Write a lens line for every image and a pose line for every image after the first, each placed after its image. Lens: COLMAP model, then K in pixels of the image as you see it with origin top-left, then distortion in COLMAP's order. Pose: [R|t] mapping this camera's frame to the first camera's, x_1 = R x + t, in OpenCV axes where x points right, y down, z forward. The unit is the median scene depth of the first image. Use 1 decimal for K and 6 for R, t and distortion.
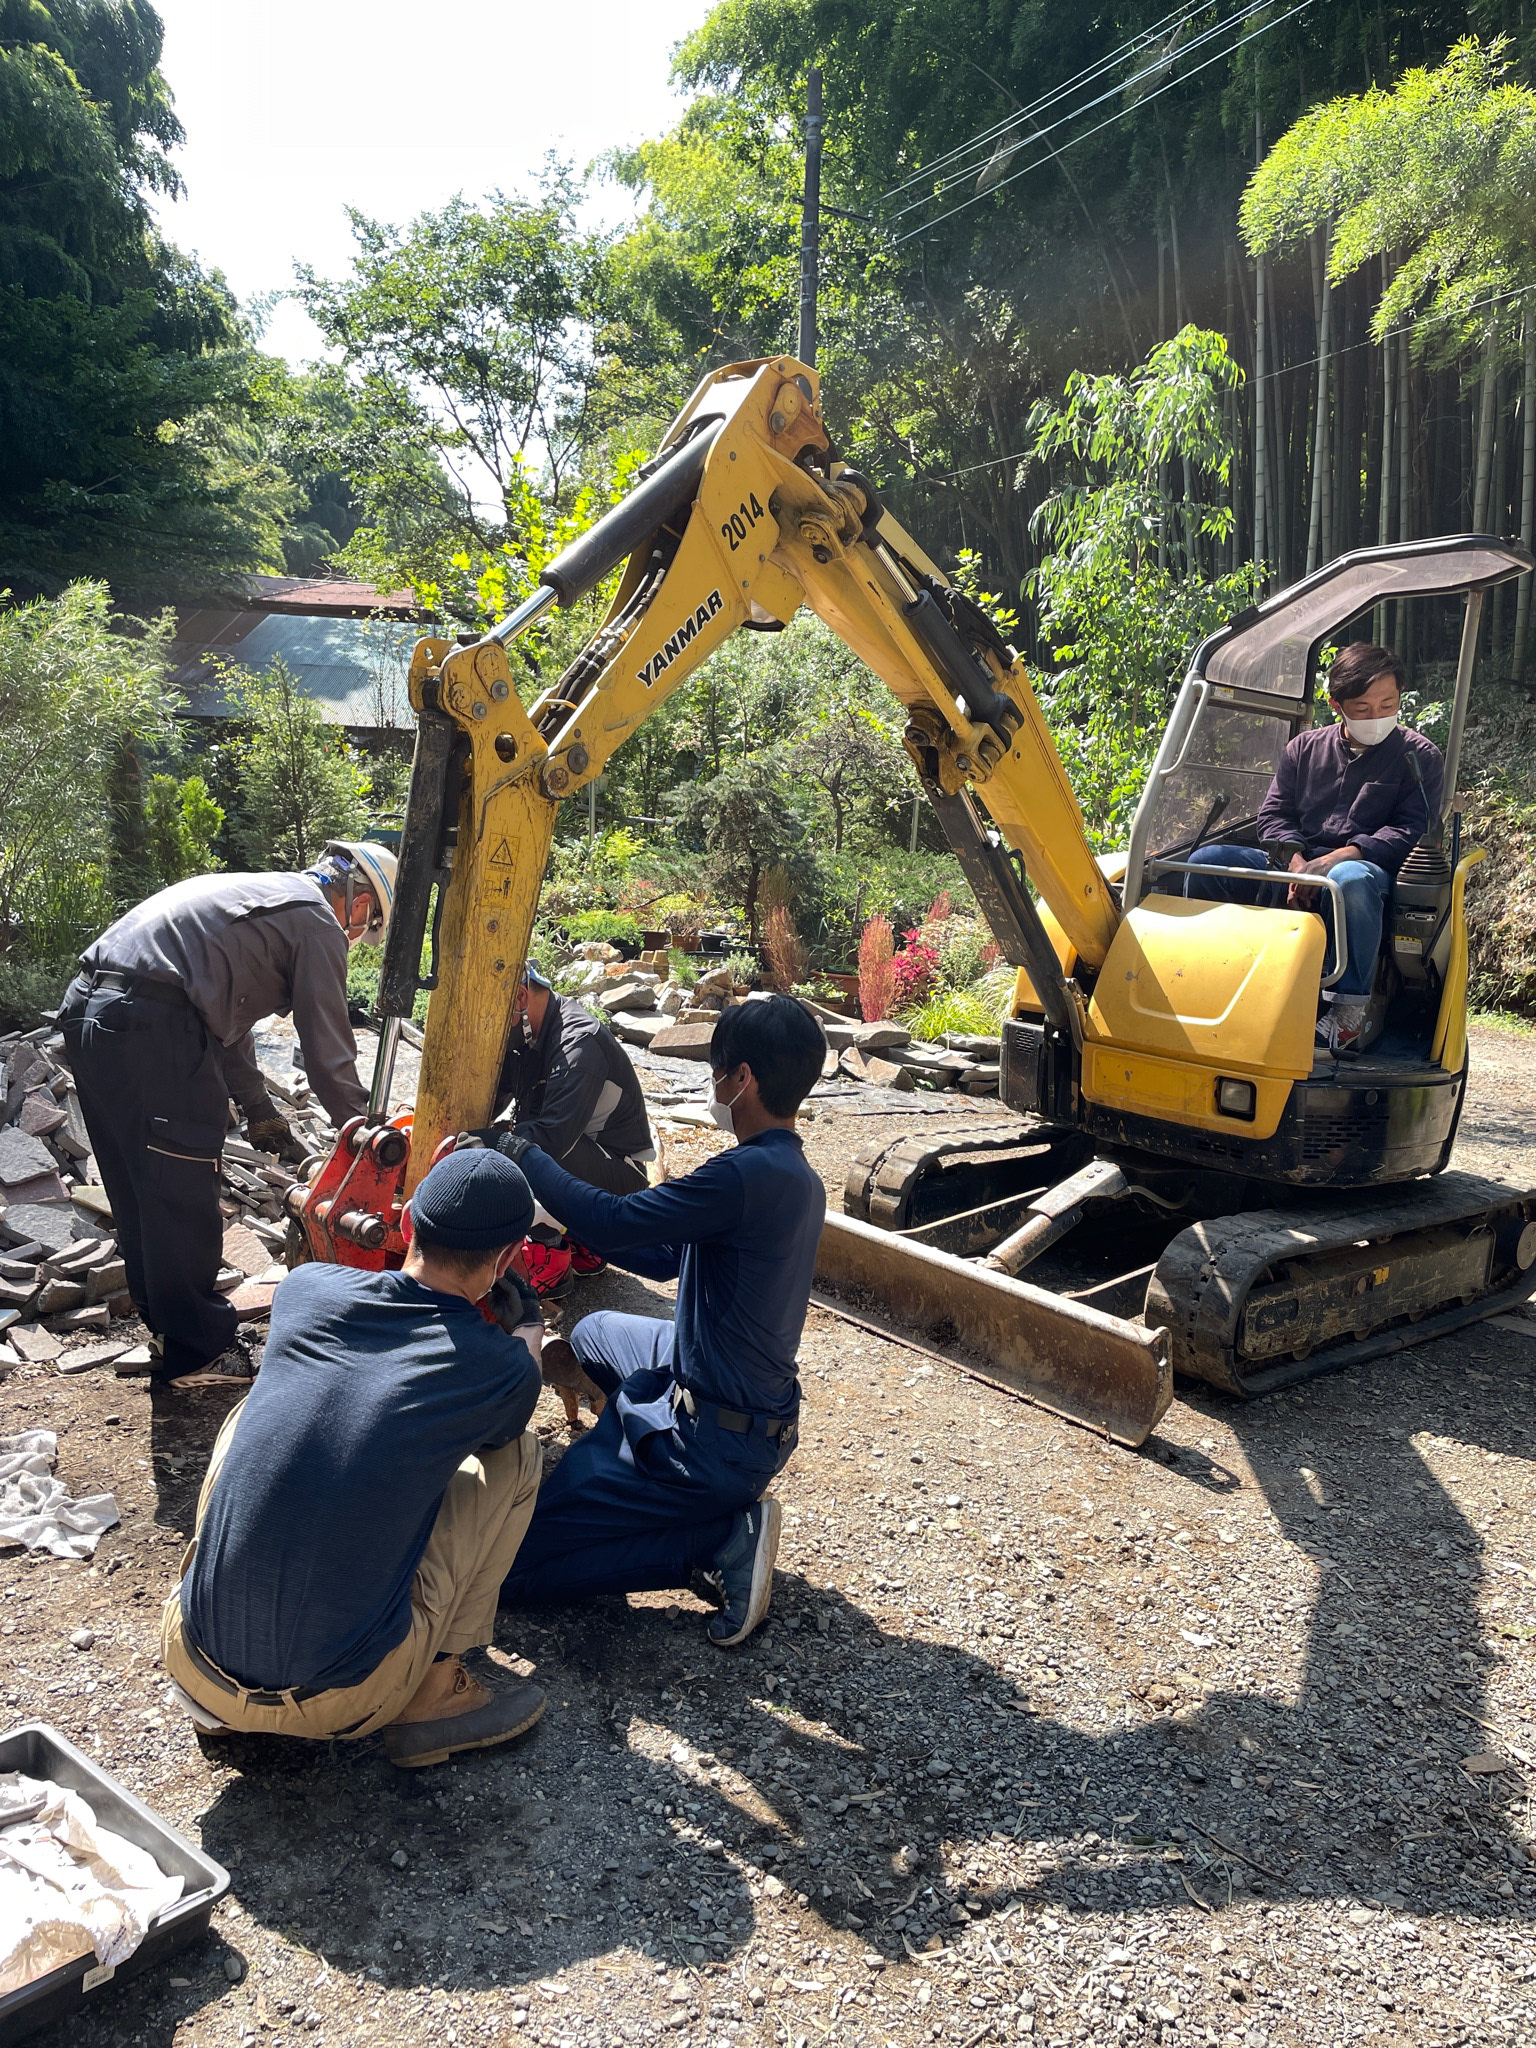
lens RADIAL K [[1415.3, 0, 767.7], [0, 1415.3, 1051.2], [0, 0, 1]] dist [-0.003626, -0.002207]
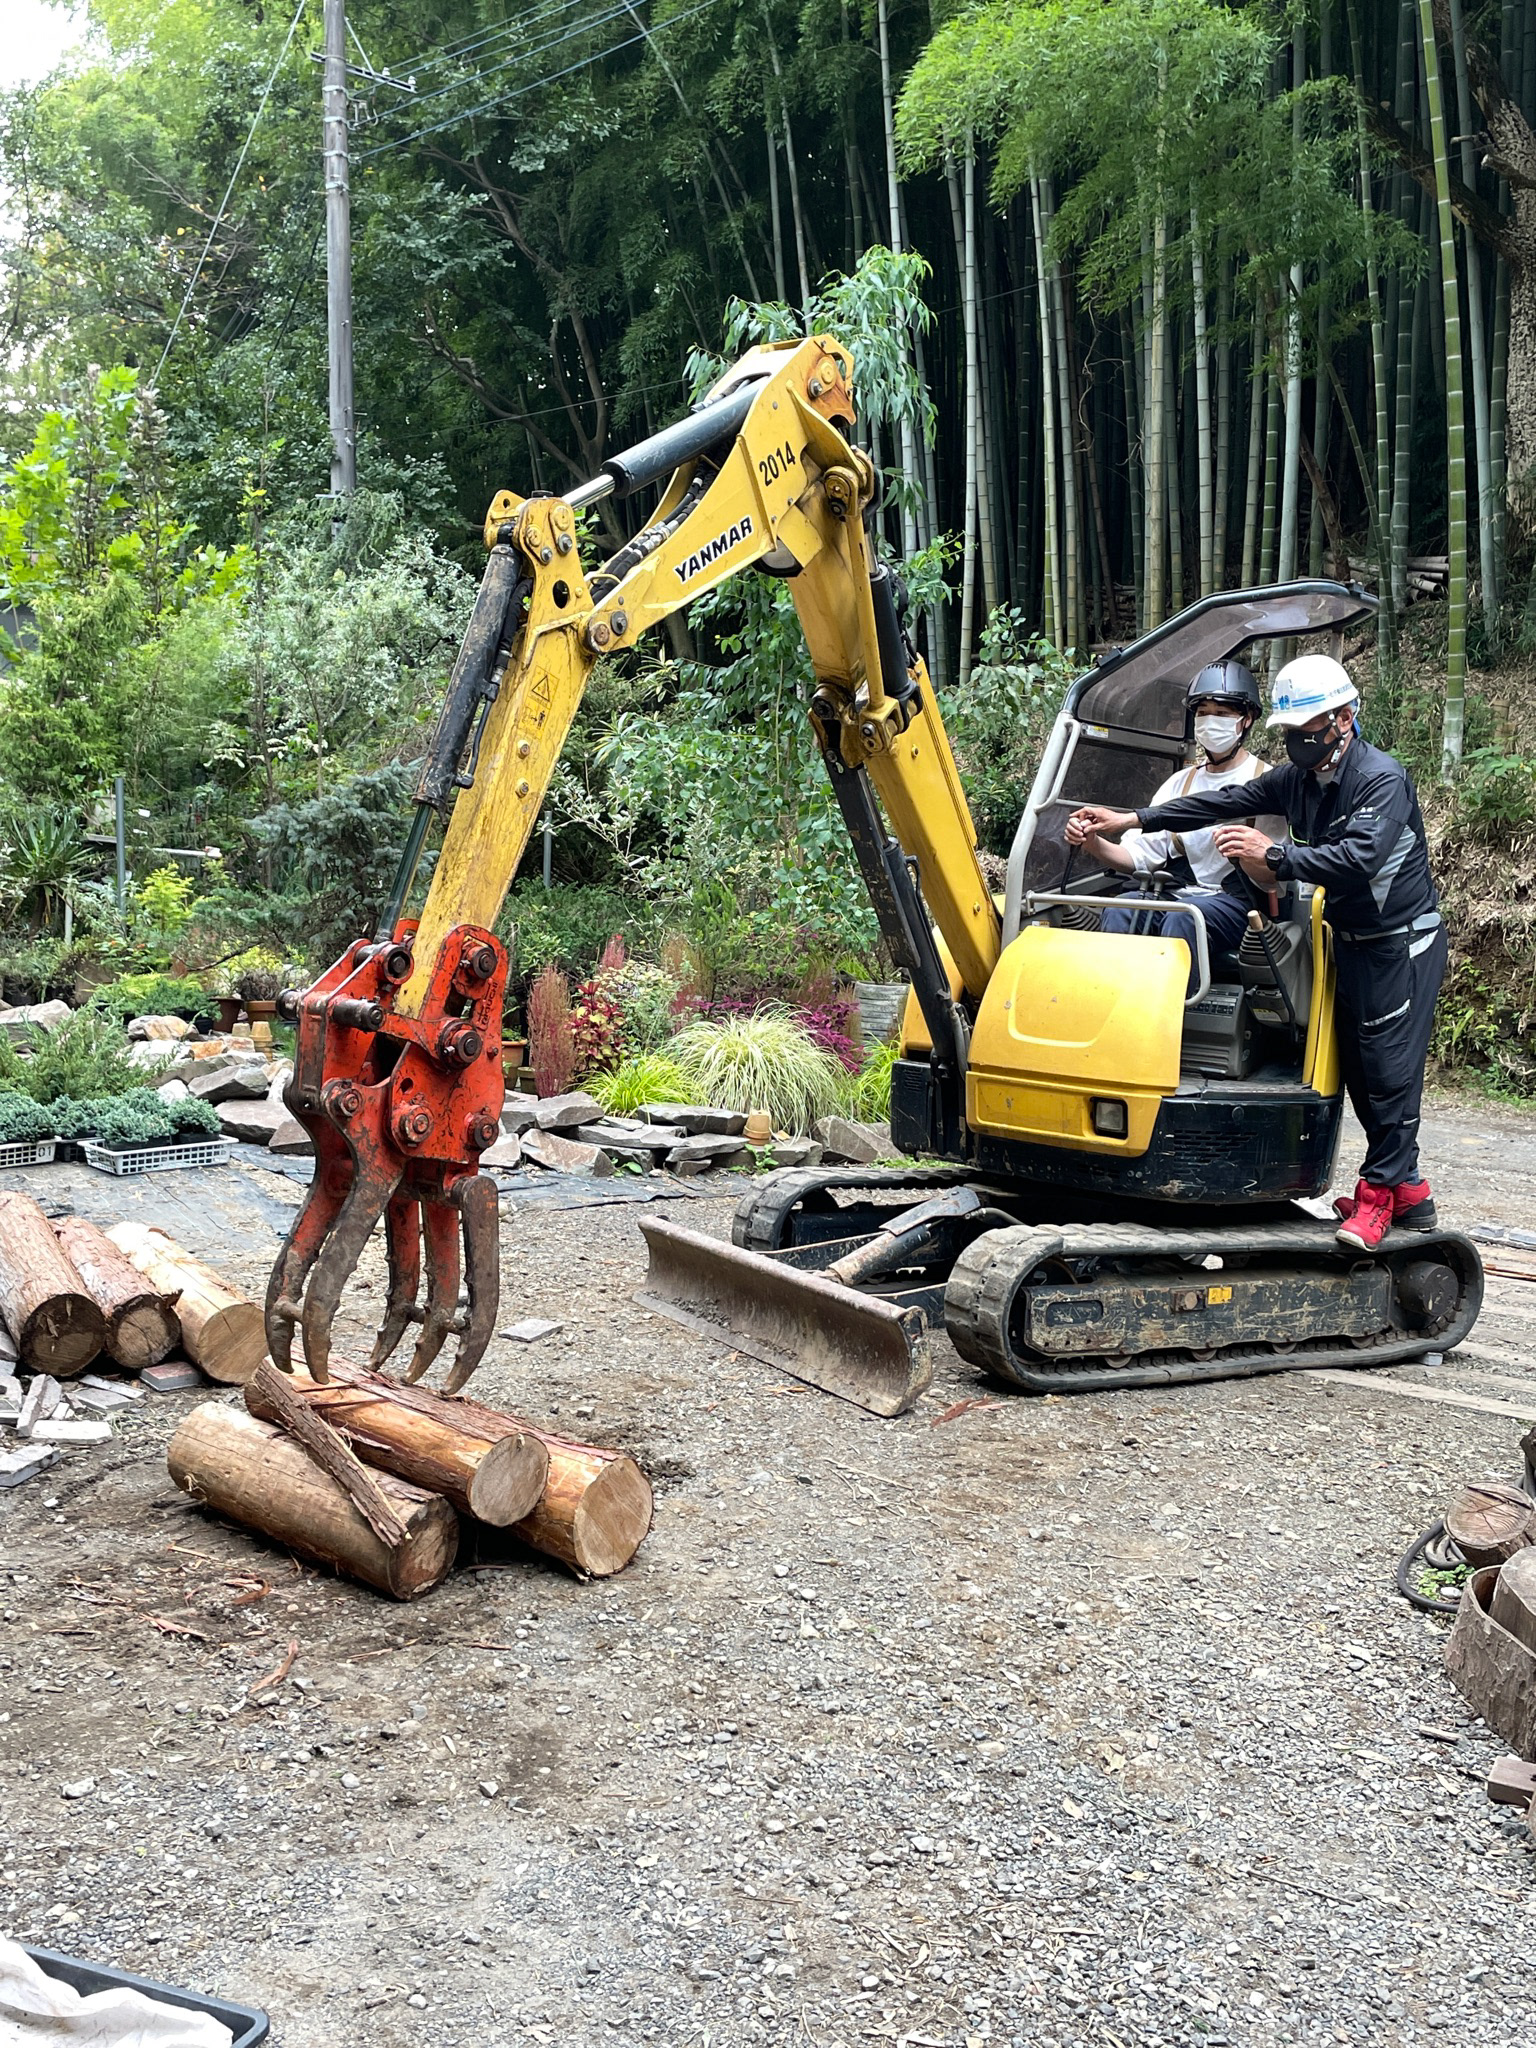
lens RADIAL K [[2035.7, 0, 768.0], [0, 2035.7, 1024.0], [0, 0, 1]] dist [0.014205, 0.013518]
pose [[0.956234, -0.045370, 0.289064, -0.145442], [0.065796, 0.995946, -0.061338, 0.017732], [-0.285109, 0.077673, 0.955343, -0.148964]]
